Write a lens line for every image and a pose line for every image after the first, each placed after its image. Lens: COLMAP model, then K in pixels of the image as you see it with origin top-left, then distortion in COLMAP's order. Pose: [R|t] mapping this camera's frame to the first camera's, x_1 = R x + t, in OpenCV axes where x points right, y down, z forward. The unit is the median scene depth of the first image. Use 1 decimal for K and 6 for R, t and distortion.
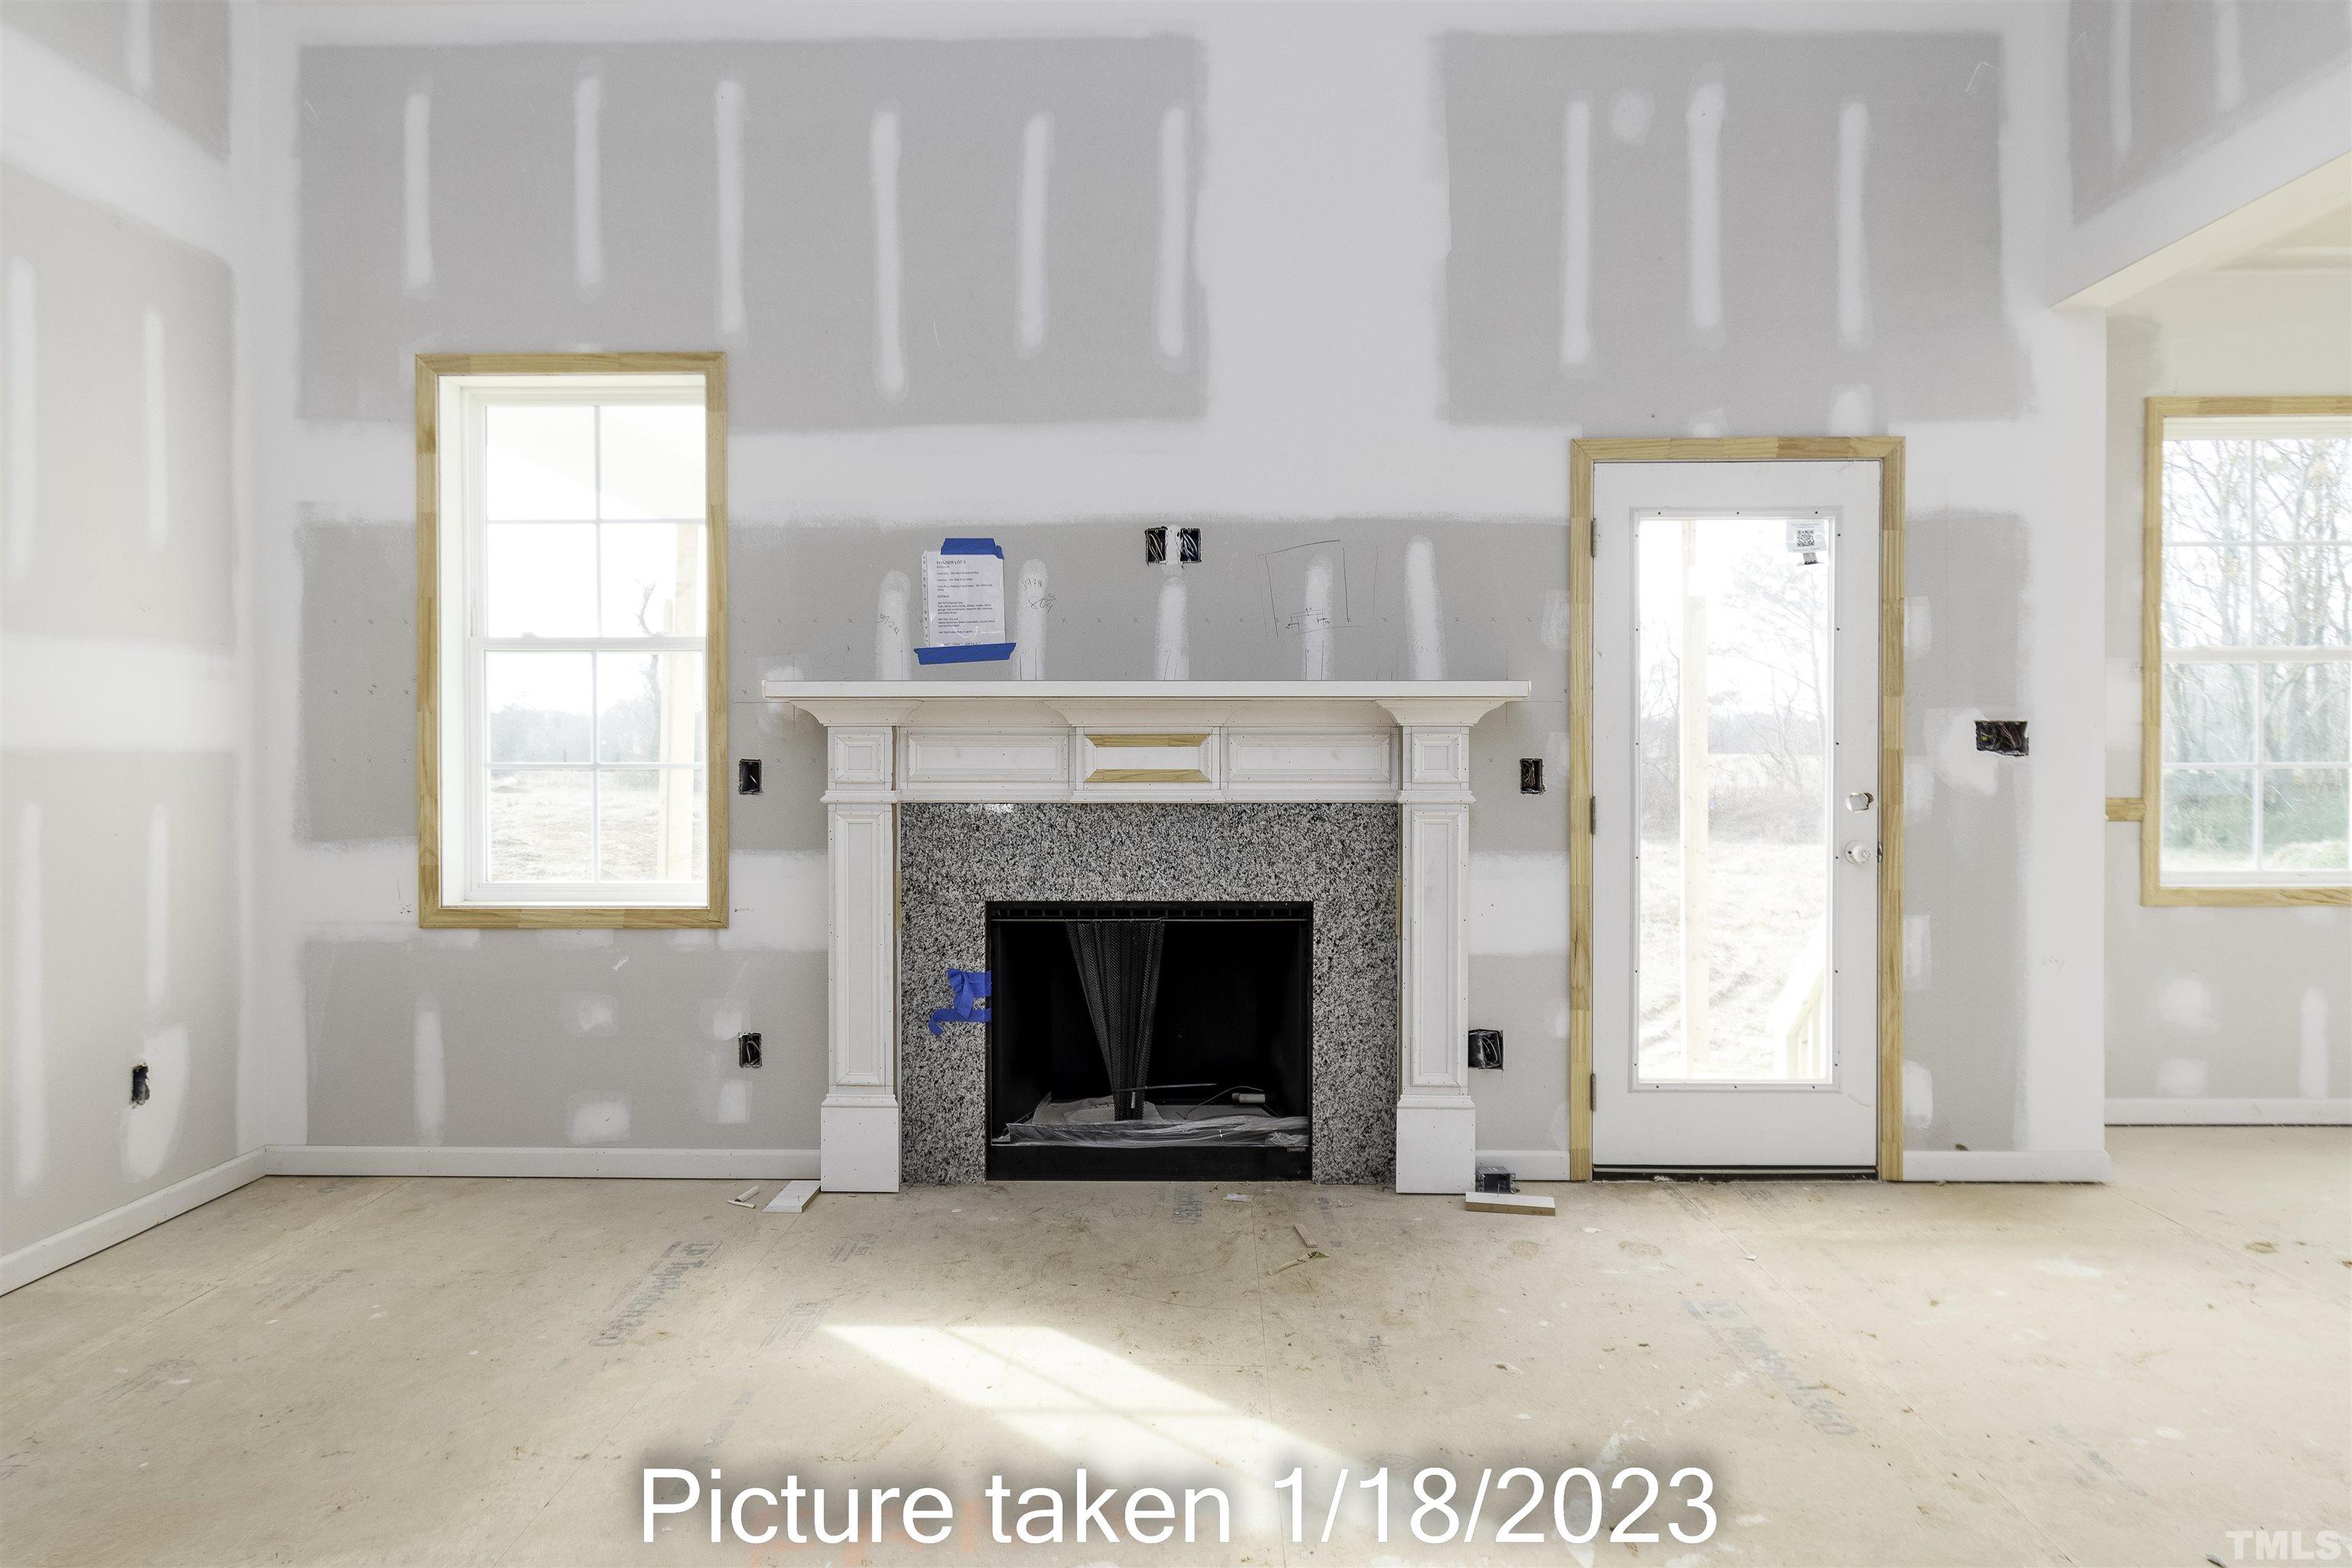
lens RADIAL K [[1491.5, 0, 1177.5], [0, 1491.5, 779.8], [0, 0, 1]] dist [-0.002189, -0.002618]
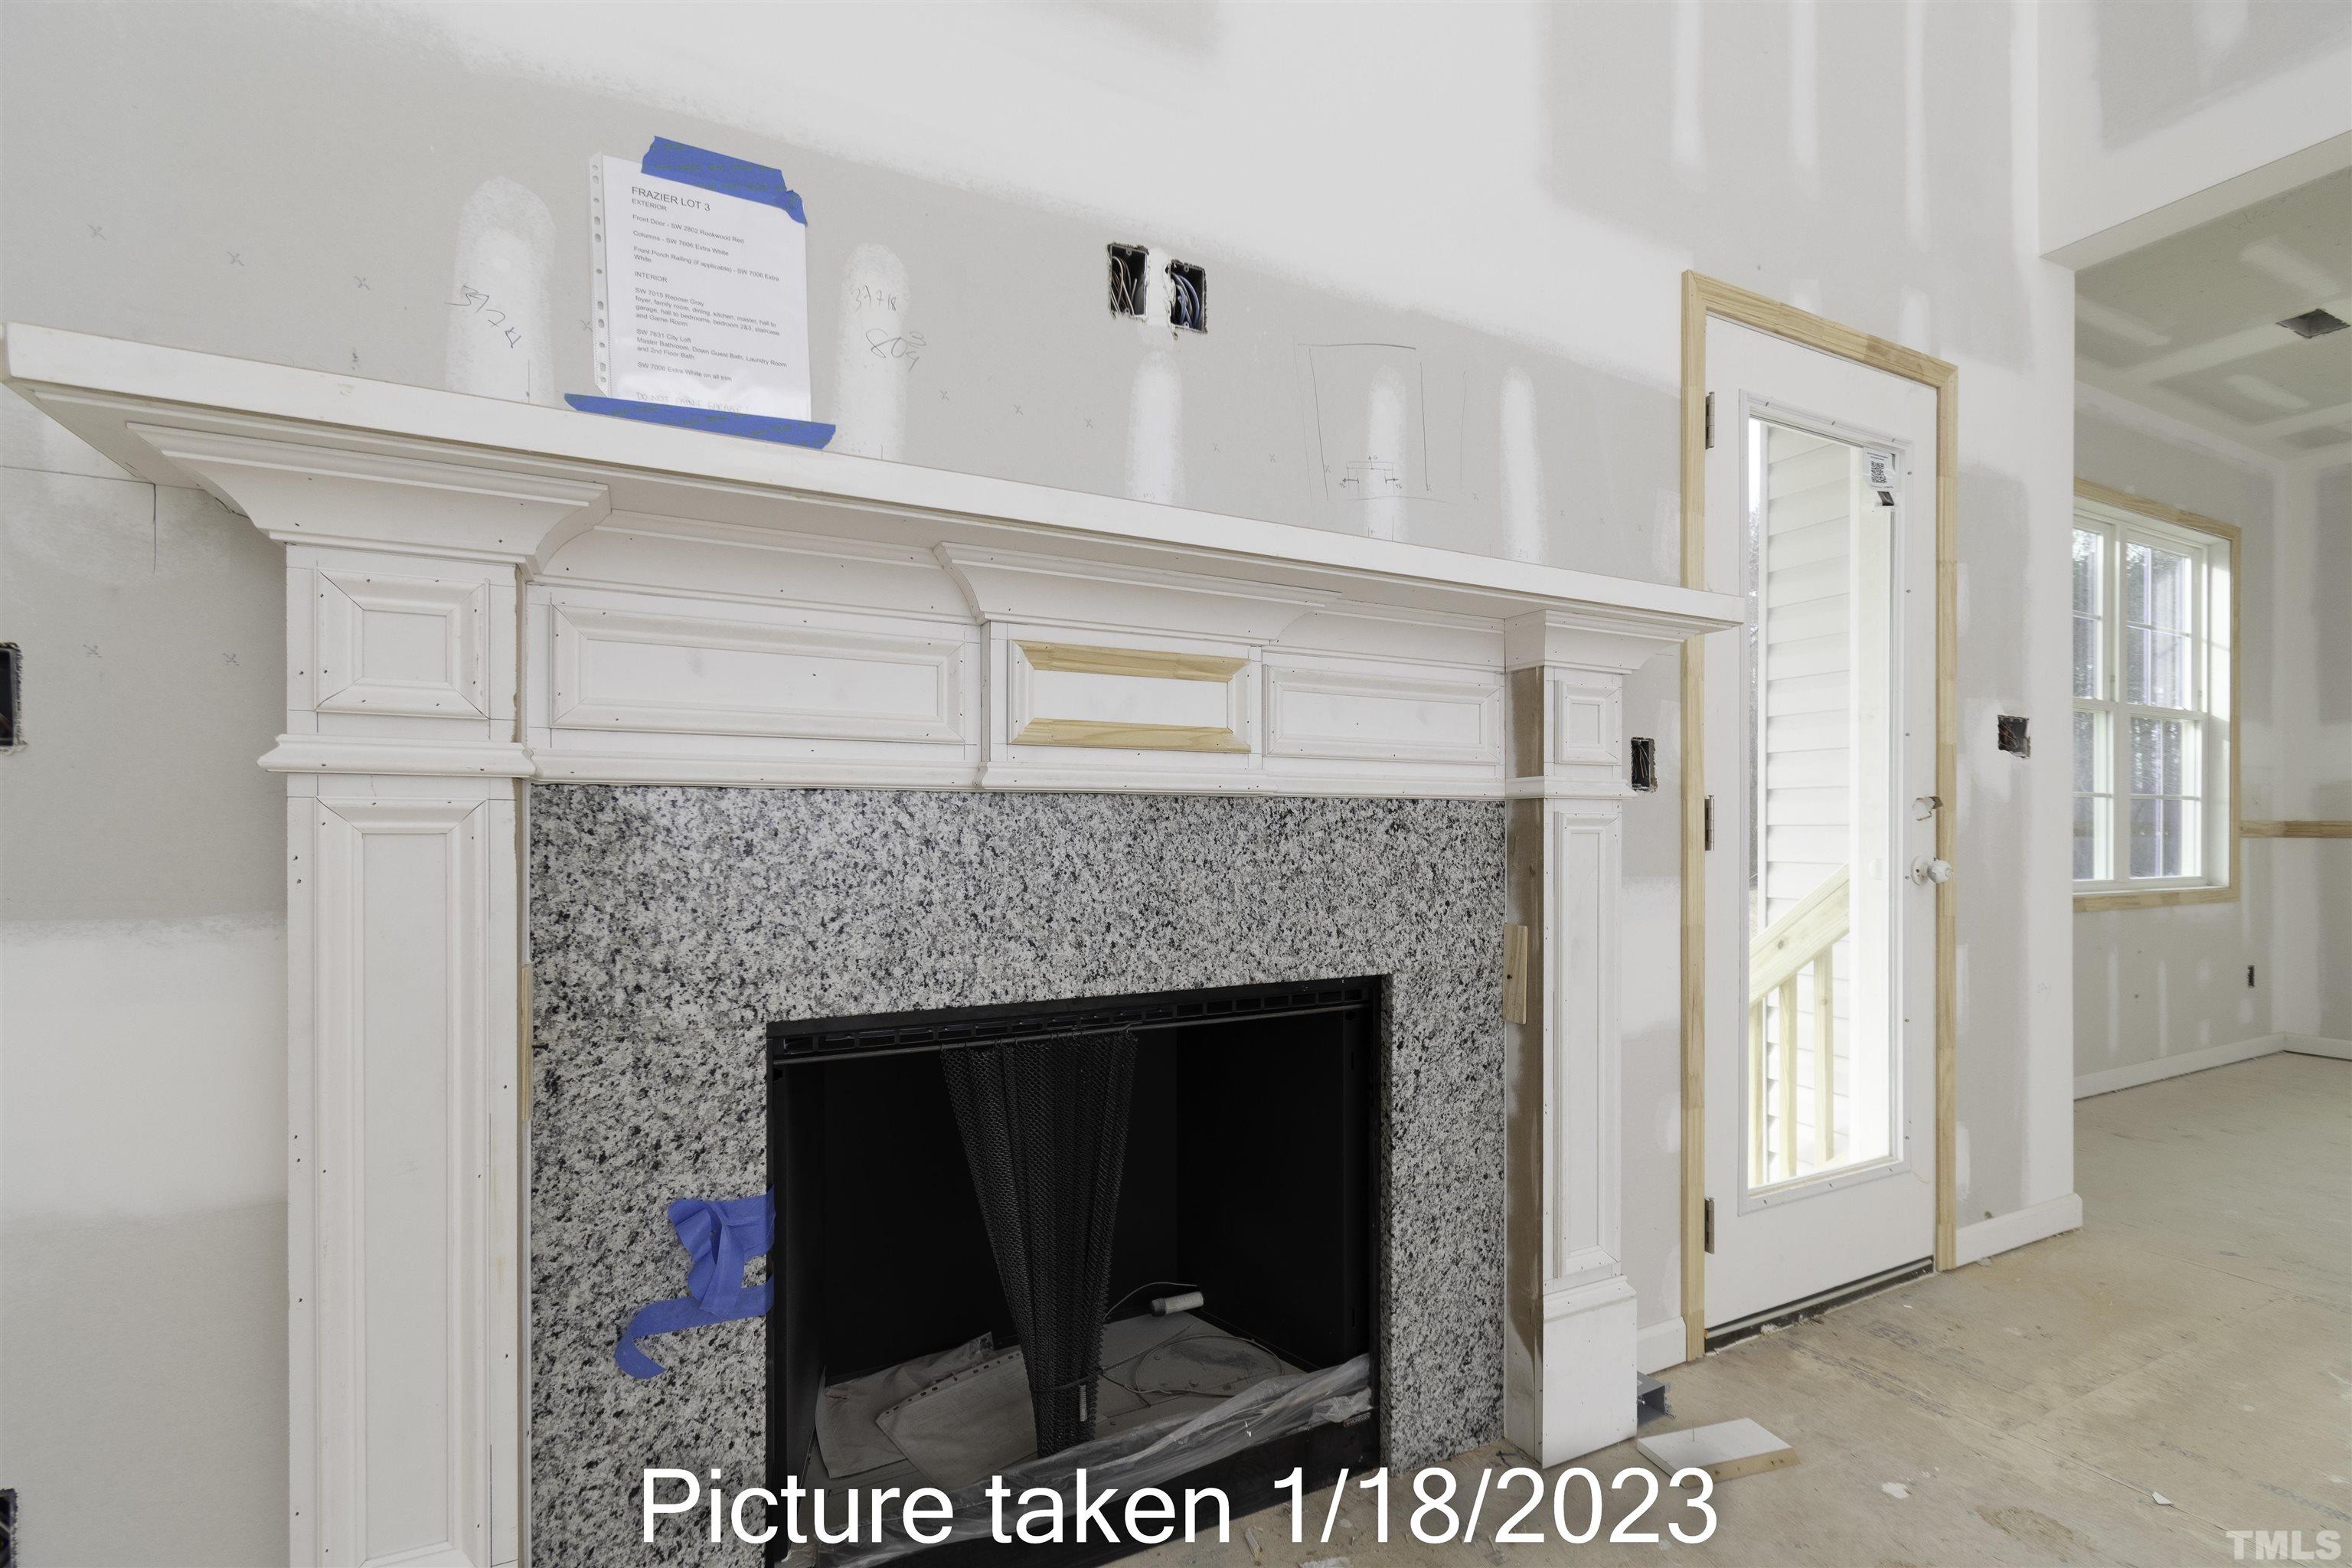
lens RADIAL K [[1020.1, 0, 1144.5], [0, 1020.1, 839.6], [0, 0, 1]] dist [-0.000029, -0.000179]
pose [[0.877218, -0.001303, 0.480090, -0.174953], [0.008178, 0.999892, -0.012229, 0.034762], [-0.480023, 0.014654, 0.877134, 0.704849]]
